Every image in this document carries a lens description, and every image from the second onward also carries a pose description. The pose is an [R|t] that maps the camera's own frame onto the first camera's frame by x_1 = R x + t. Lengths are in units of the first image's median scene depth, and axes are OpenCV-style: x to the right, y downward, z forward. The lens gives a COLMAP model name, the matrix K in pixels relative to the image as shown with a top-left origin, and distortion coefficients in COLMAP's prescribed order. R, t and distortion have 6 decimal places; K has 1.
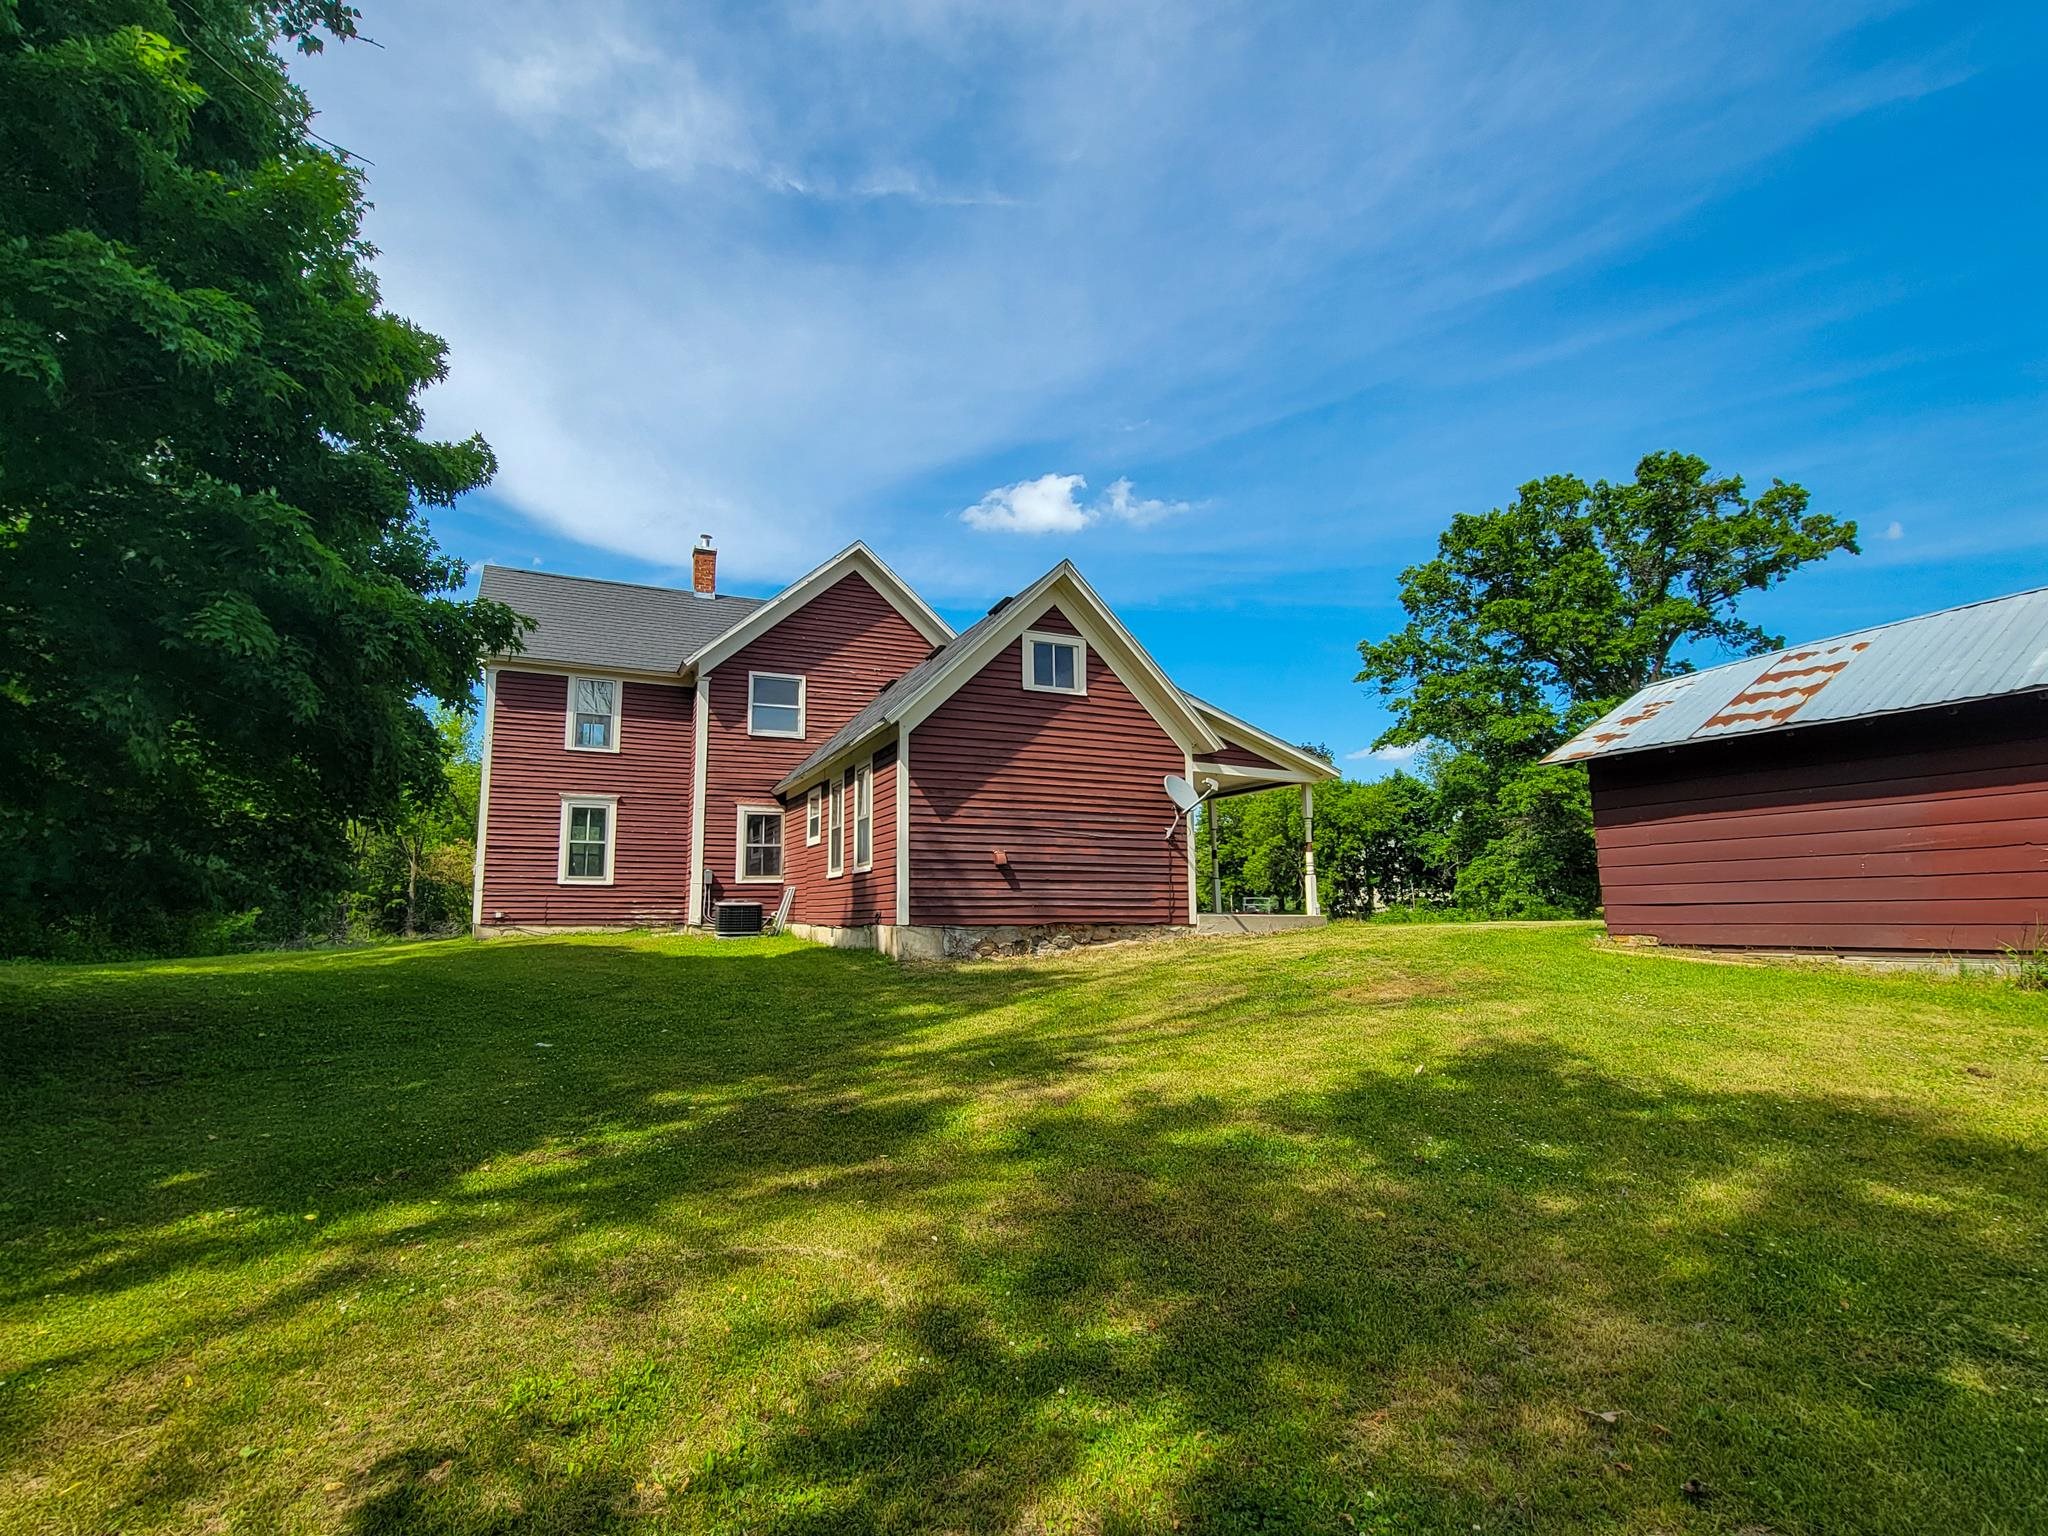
lens RADIAL K [[1005.6, 0, 1046.5], [0, 1005.6, 795.9], [0, 0, 1]] dist [-0.010940, 0.000982]
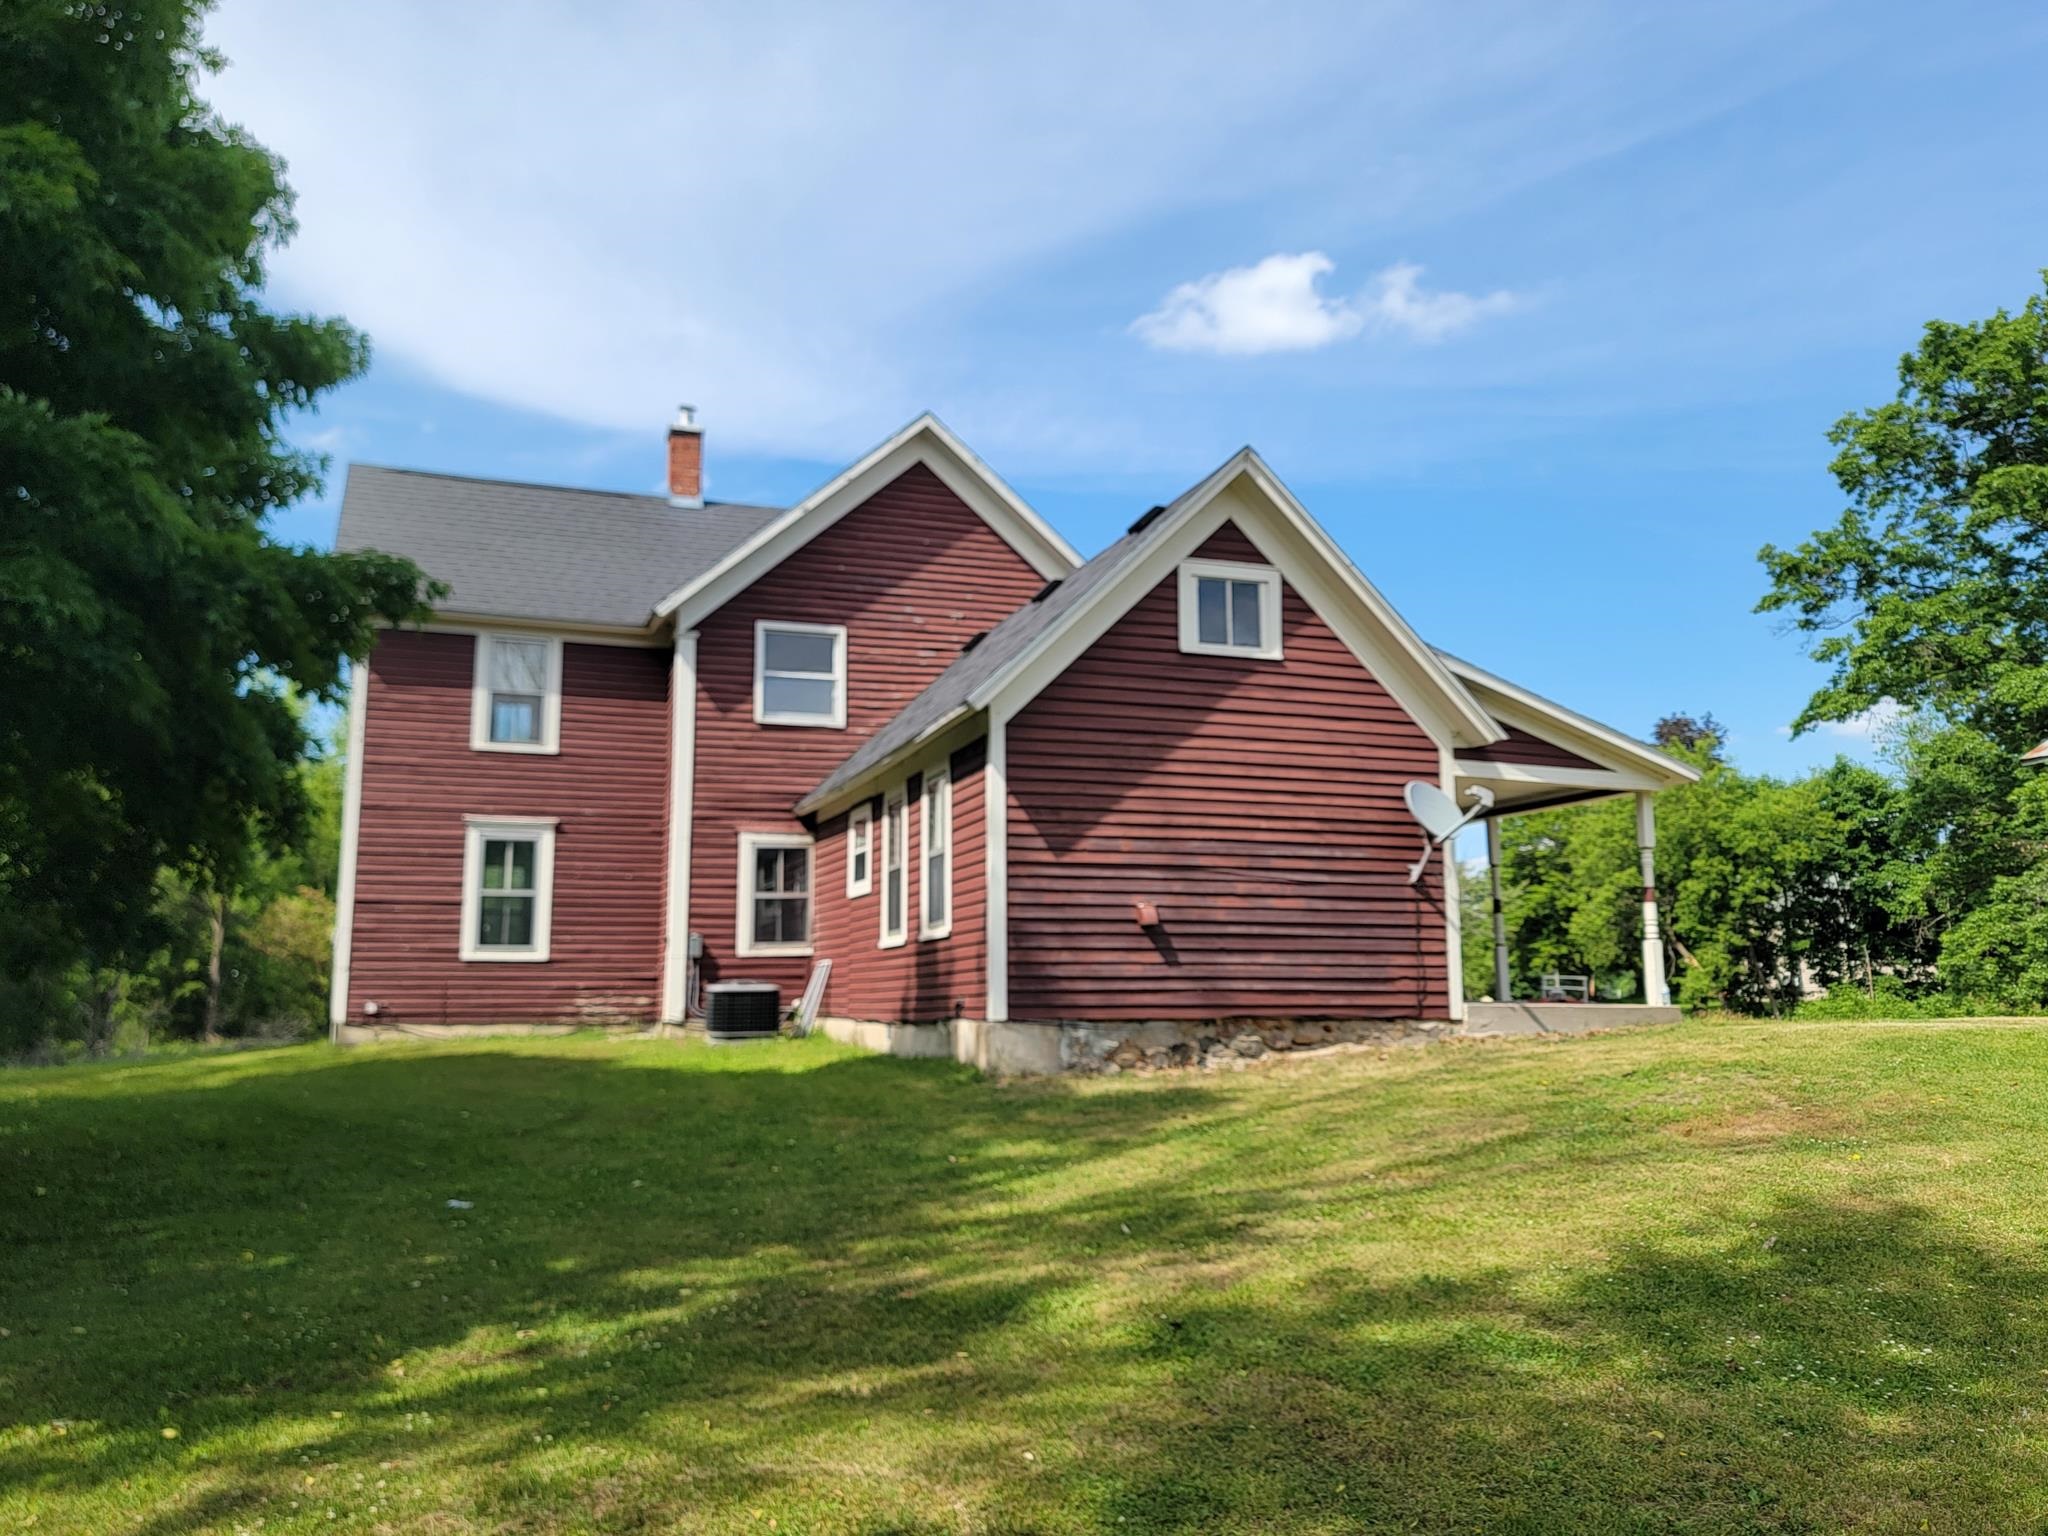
lens RADIAL K [[1679.7, 0, 1132.1], [0, 1679.7, 763.7], [0, 0, 1]] dist [0.069481, -0.061756]
pose [[0.997799, -0.010633, -0.065451, 0.014460], [0.009097, 0.999677, -0.023719, -0.008853], [0.065682, 0.023071, 0.997574, -0.068301]]
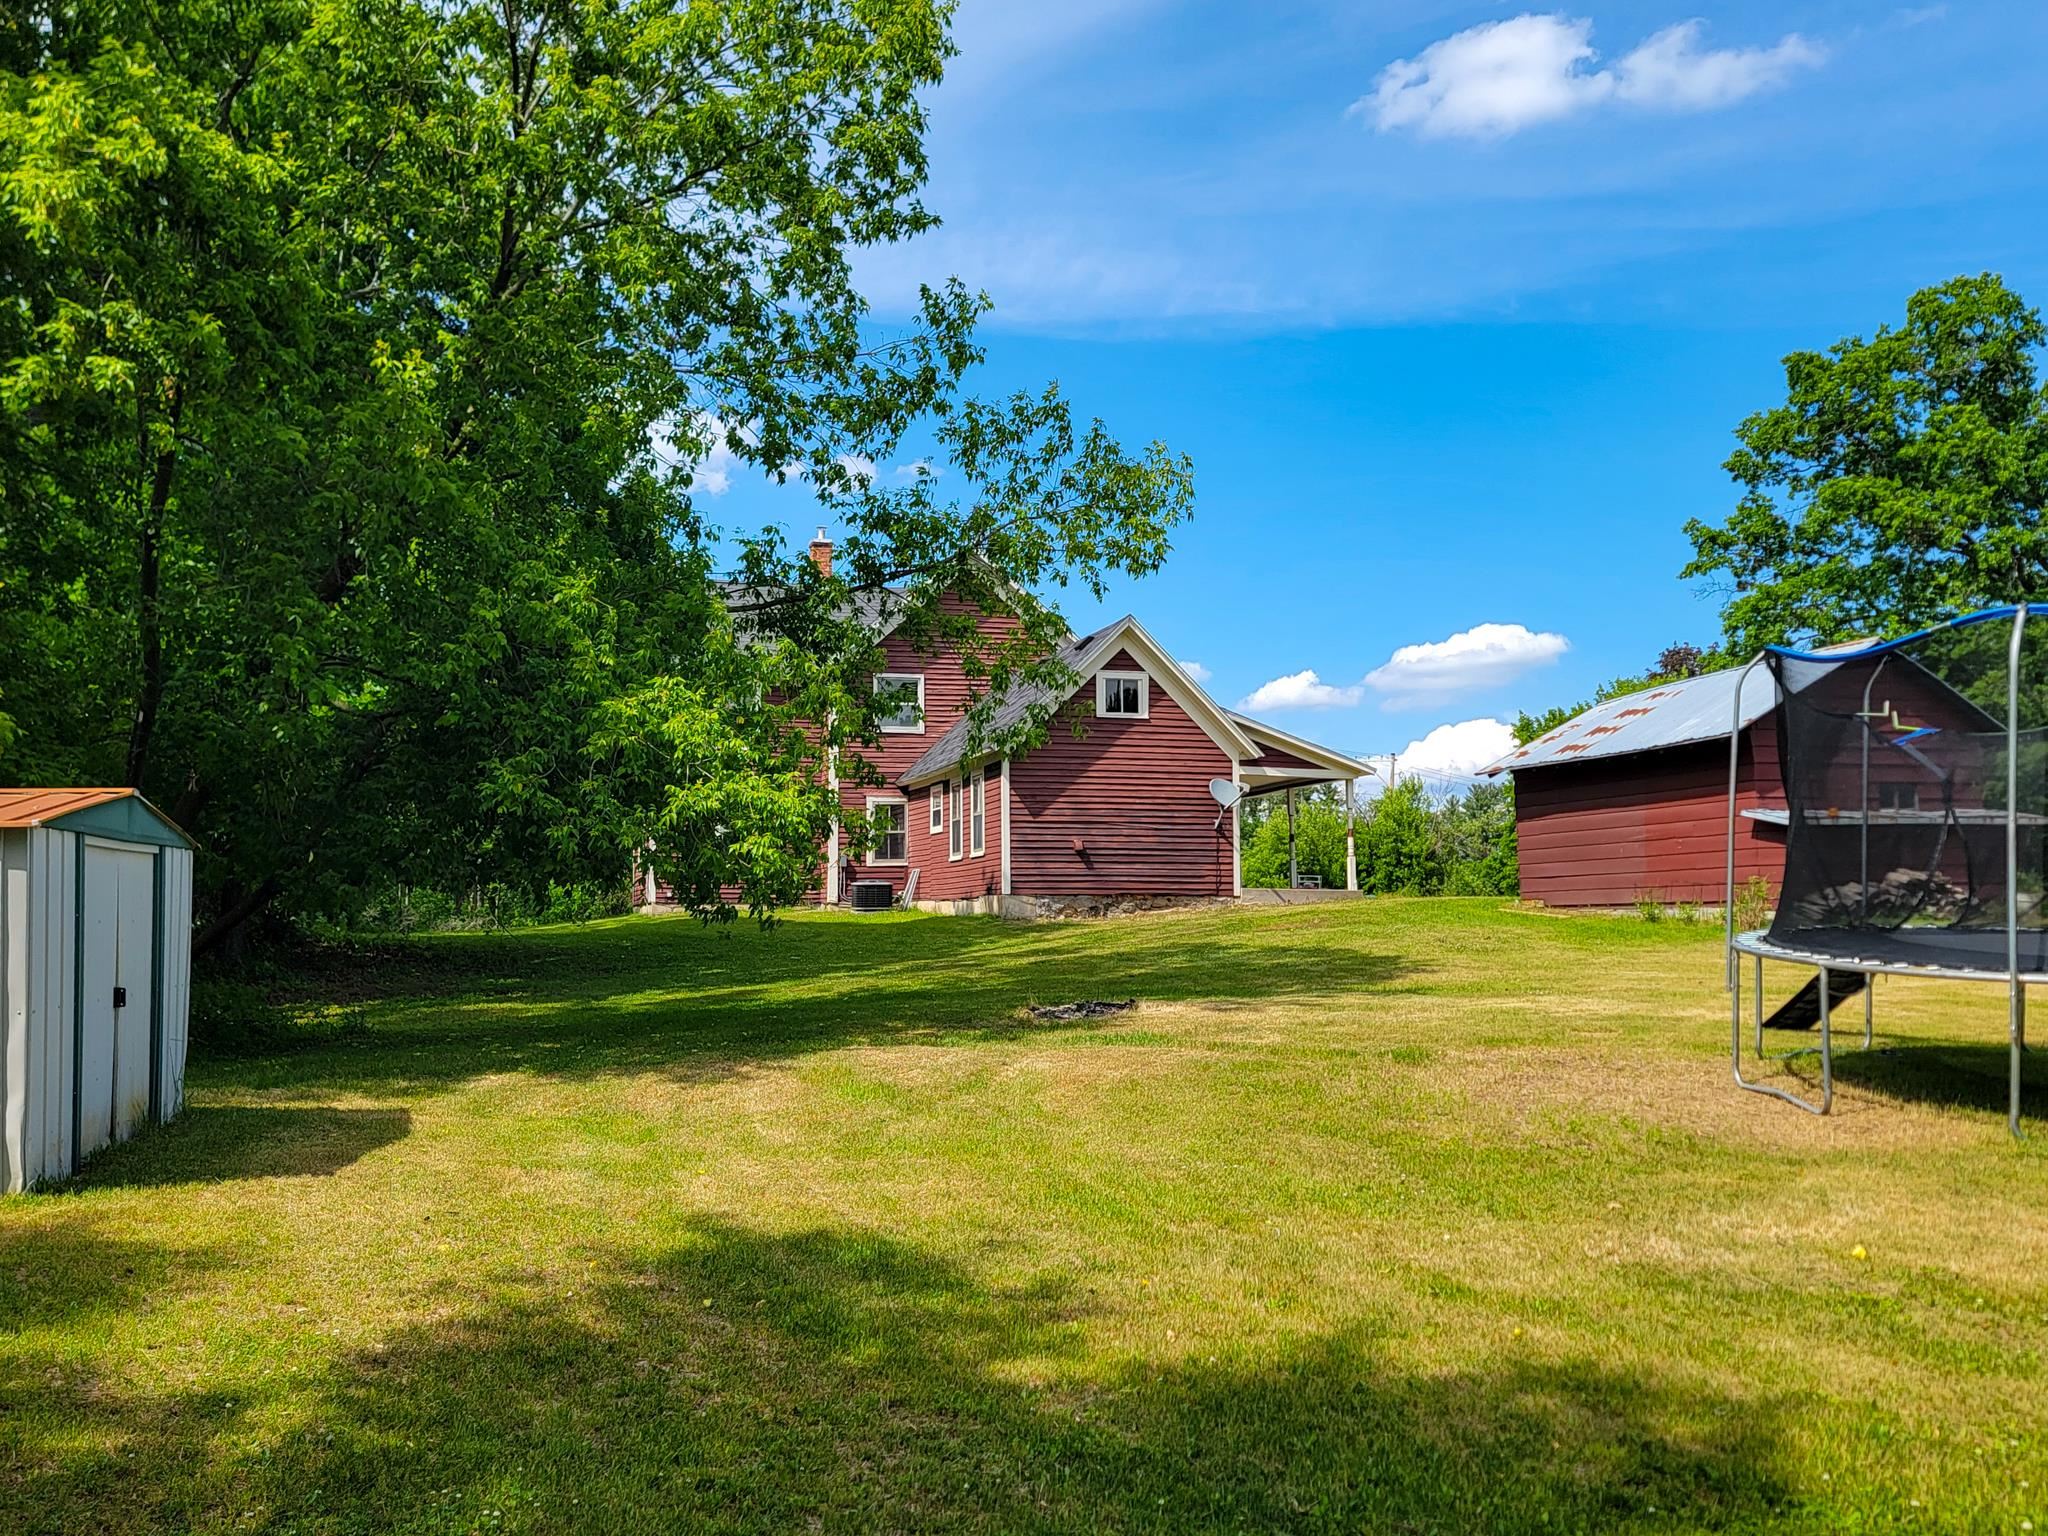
lens RADIAL K [[2070.0, 0, 1211.5], [0, 2070.0, 727.7], [0, 0, 1]] dist [0.023671, 0.000000]
pose [[0.997492, -0.008709, -0.070242, 0.305335], [0.009888, 0.999816, 0.016460, -0.130030], [0.070086, -0.017114, 0.997394, -1.630636]]
